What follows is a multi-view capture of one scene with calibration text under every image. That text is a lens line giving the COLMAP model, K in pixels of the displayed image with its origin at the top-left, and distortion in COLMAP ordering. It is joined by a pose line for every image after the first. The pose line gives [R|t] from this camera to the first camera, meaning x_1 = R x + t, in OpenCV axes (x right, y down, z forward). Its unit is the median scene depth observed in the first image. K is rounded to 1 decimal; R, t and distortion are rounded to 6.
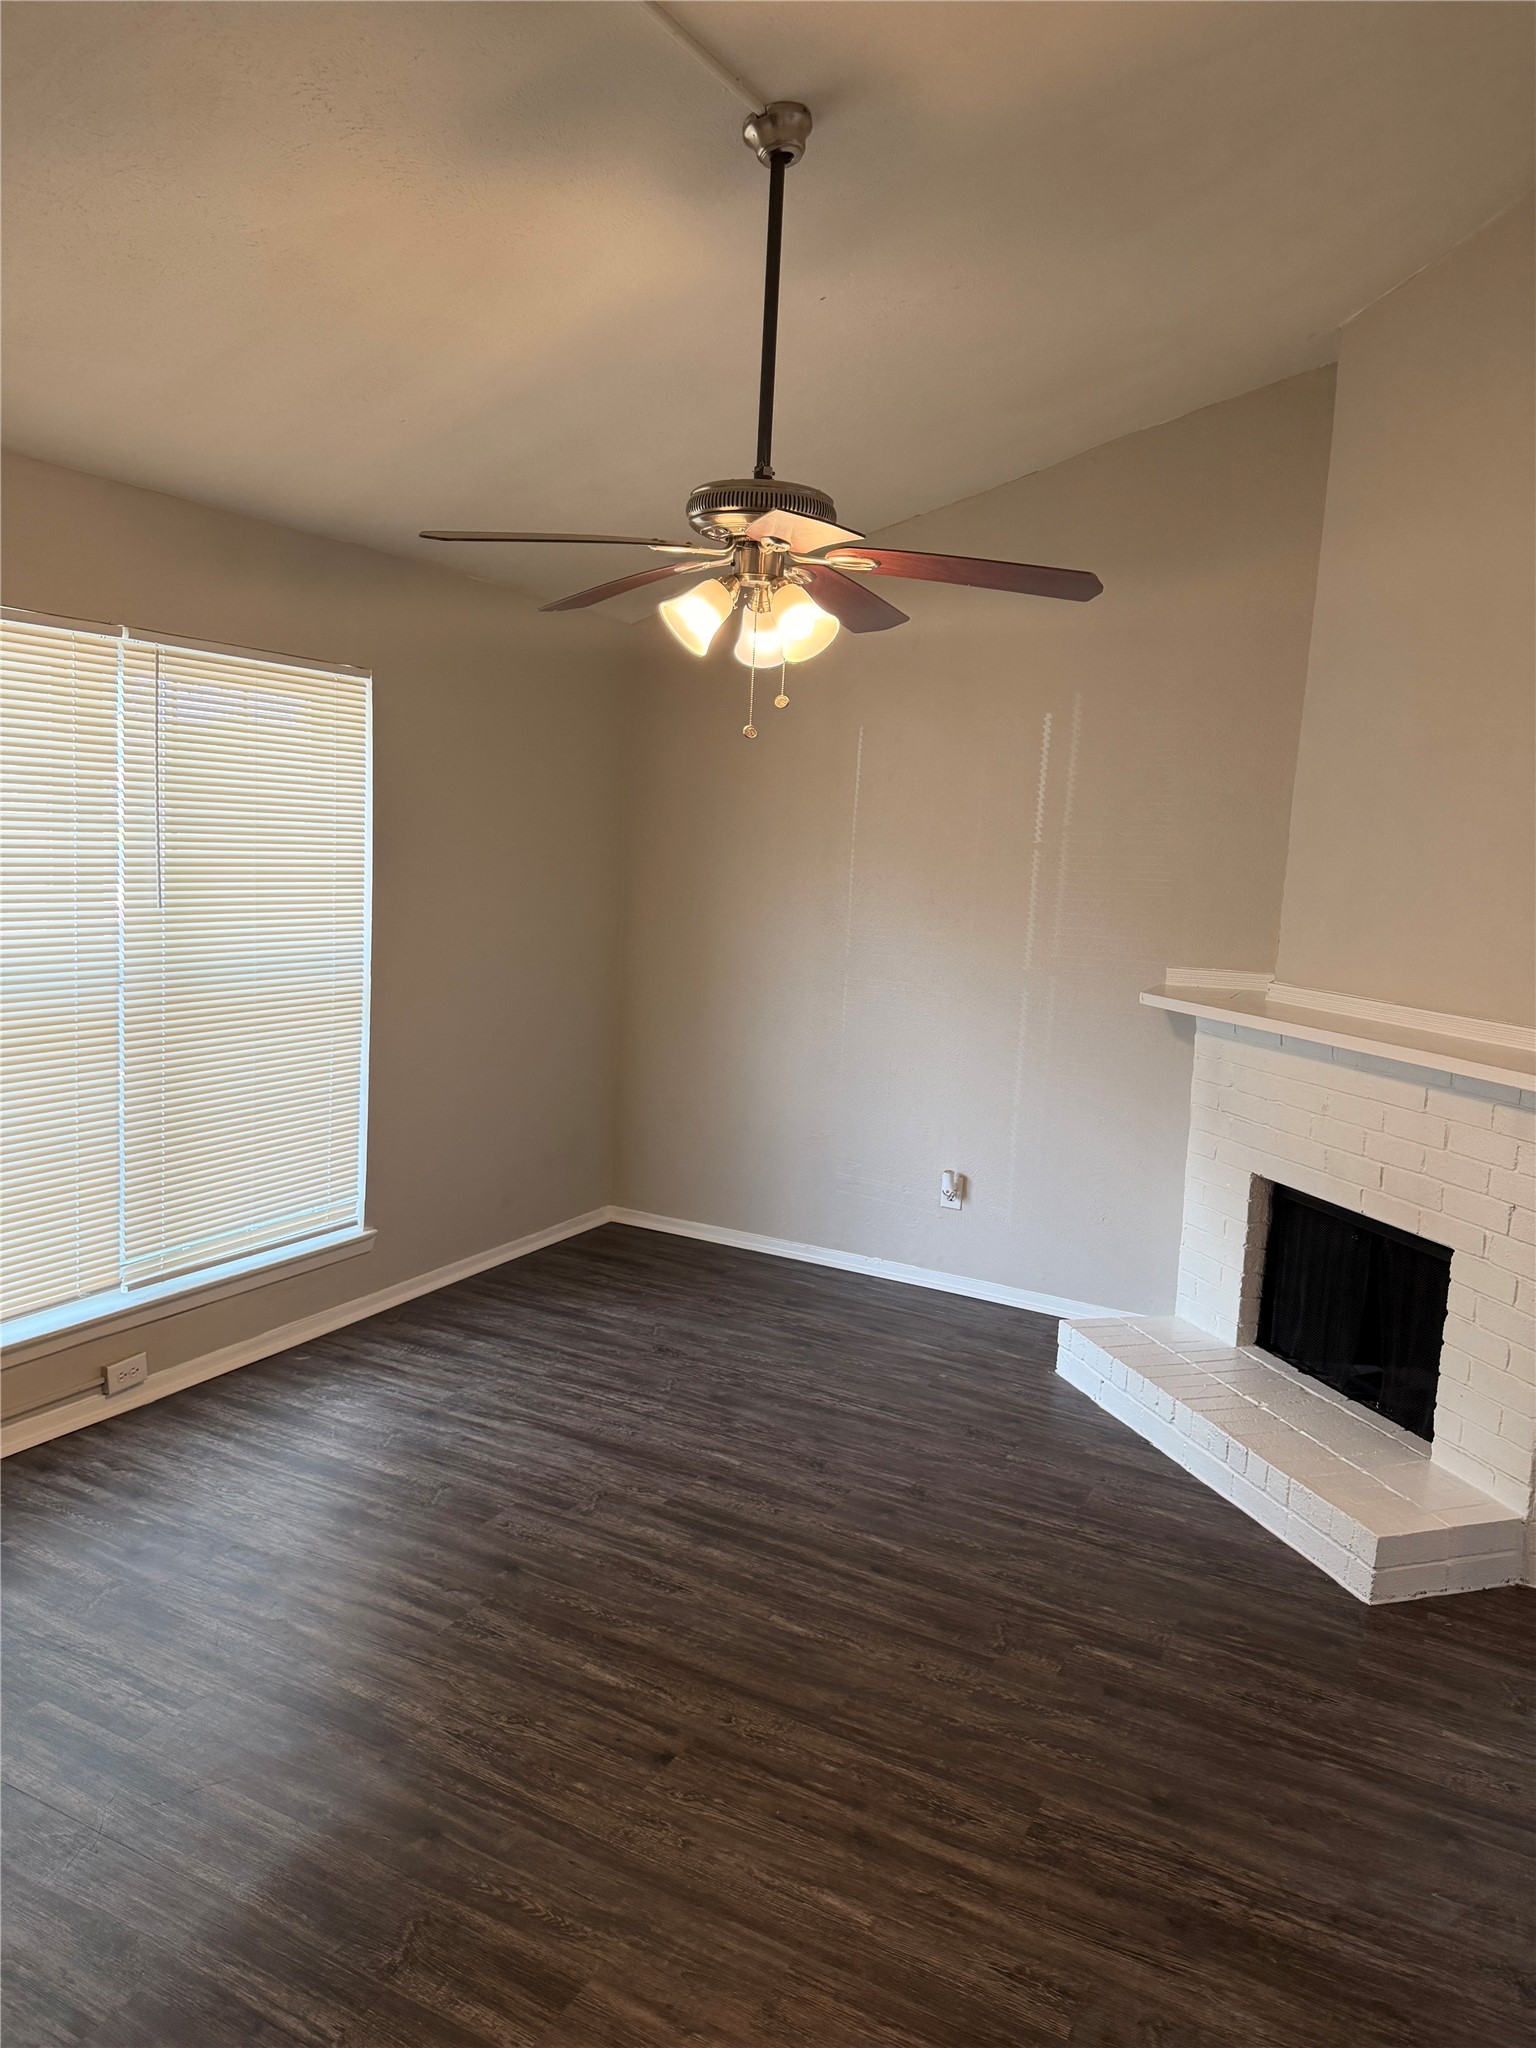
lens RADIAL K [[1438.2, 0, 768.0], [0, 1438.2, 1024.0], [0, 0, 1]] dist [0.035595, -0.002932]
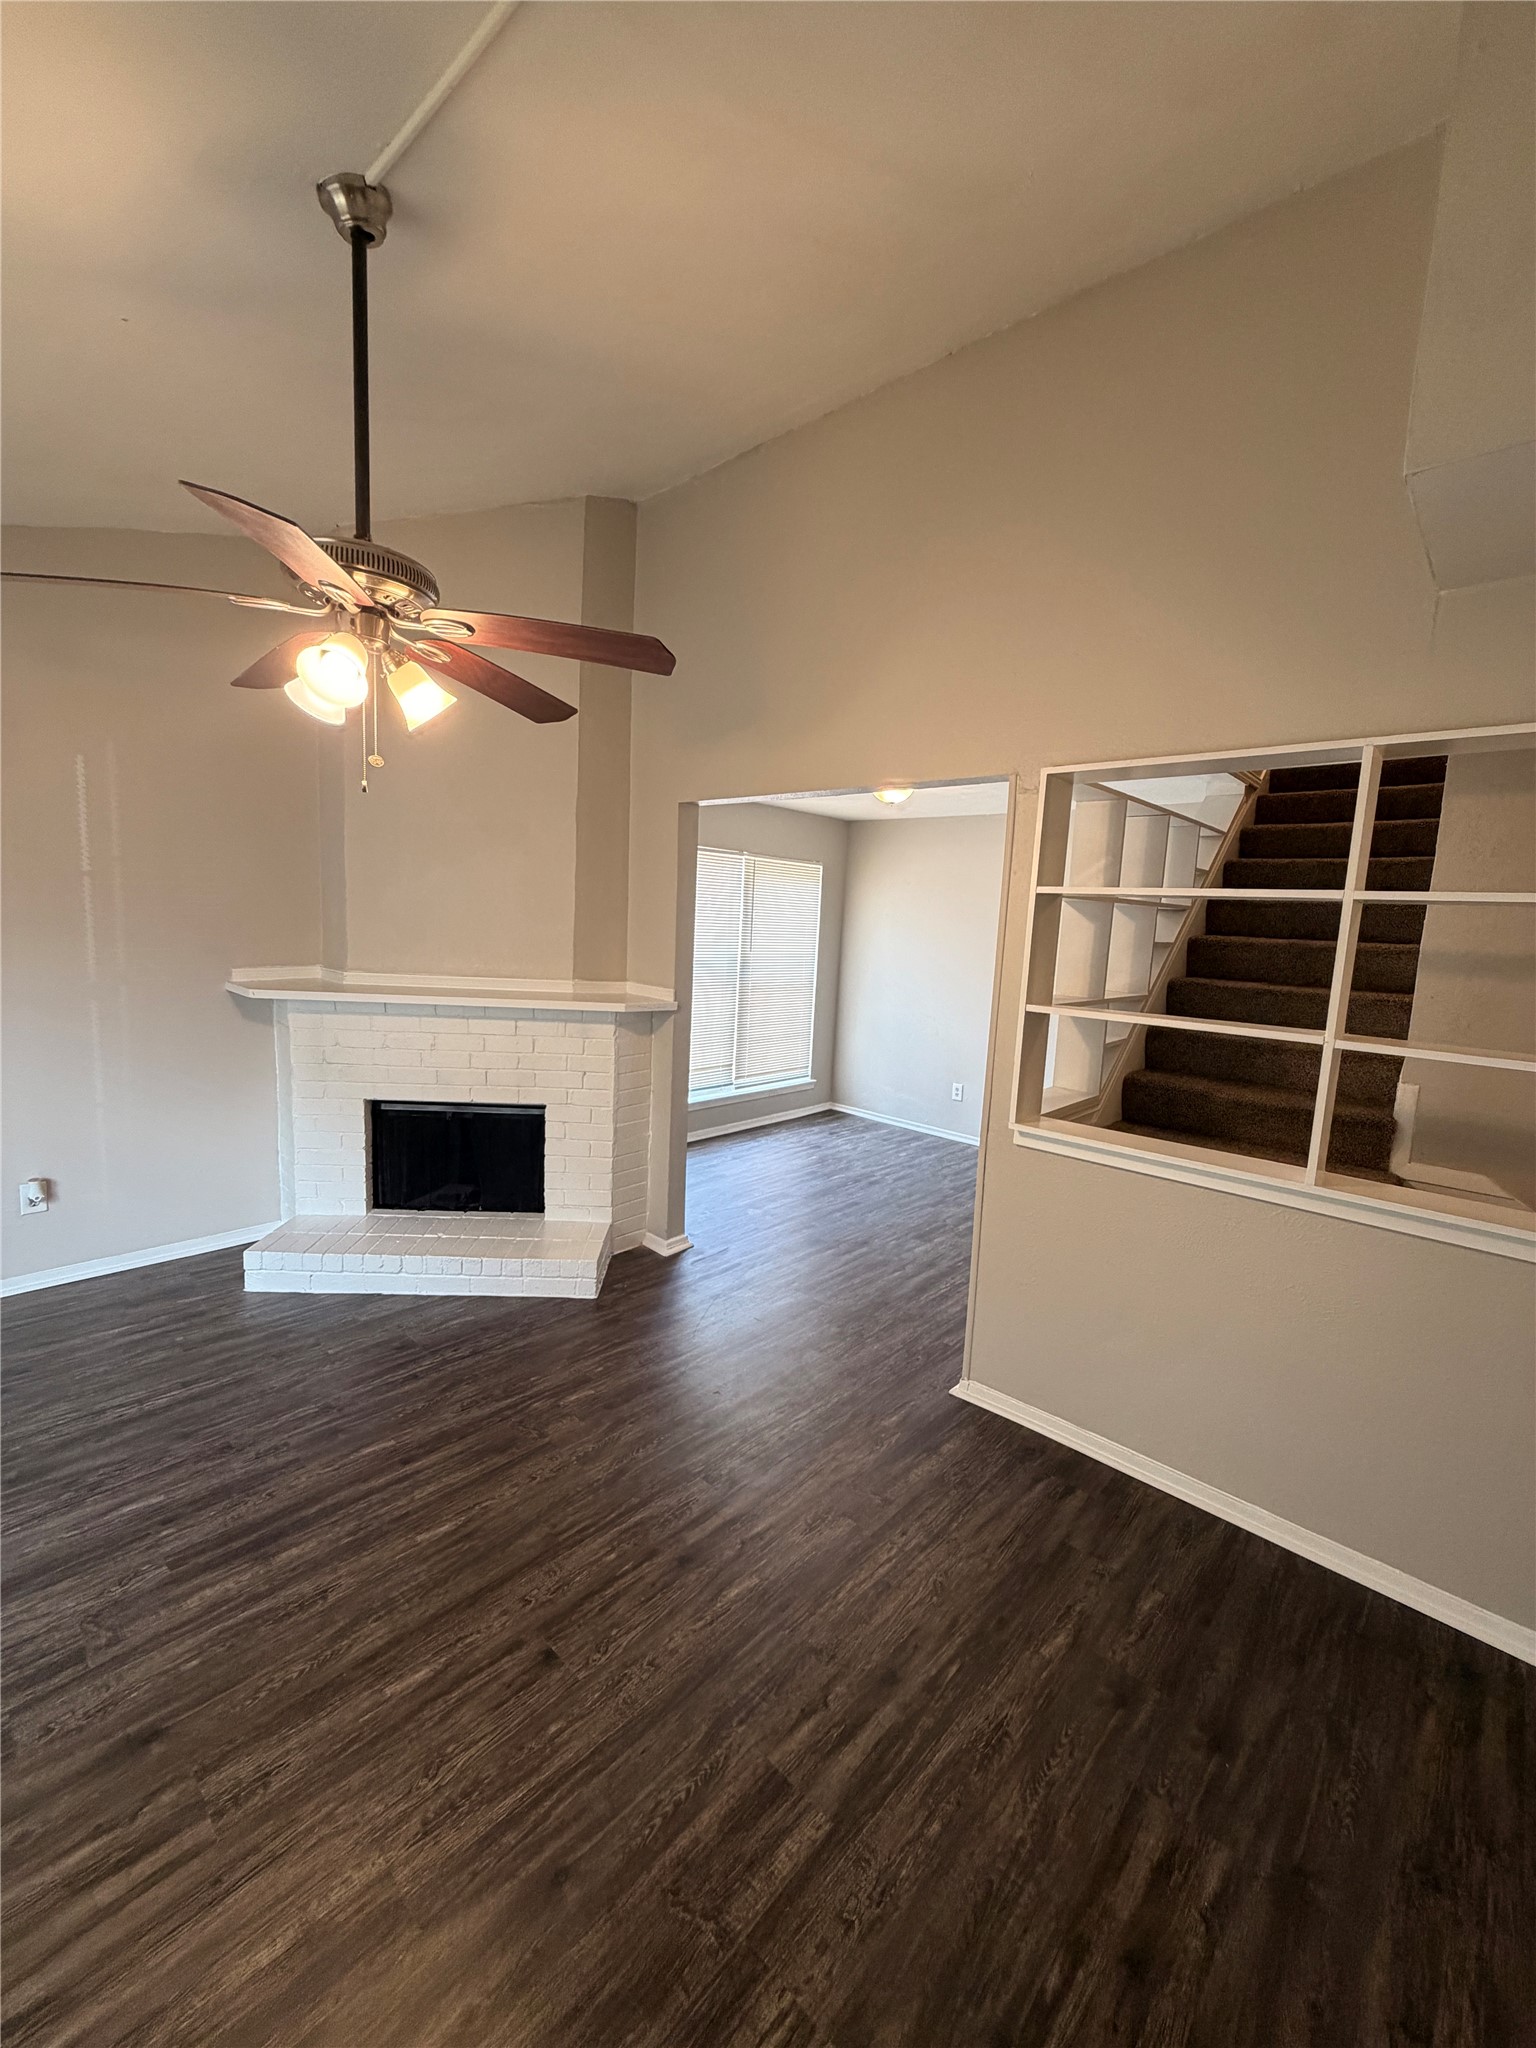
lens RADIAL K [[825.3, 0, 768.0], [0, 825.3, 1024.0], [0, 0, 1]] dist [0.025157, 0.000551]
pose [[0.284922, -0.168835, 0.943565, -0.457875], [0.103181, 0.984048, 0.144921, -0.072328], [-0.952981, 0.056067, 0.297798, 0.459895]]
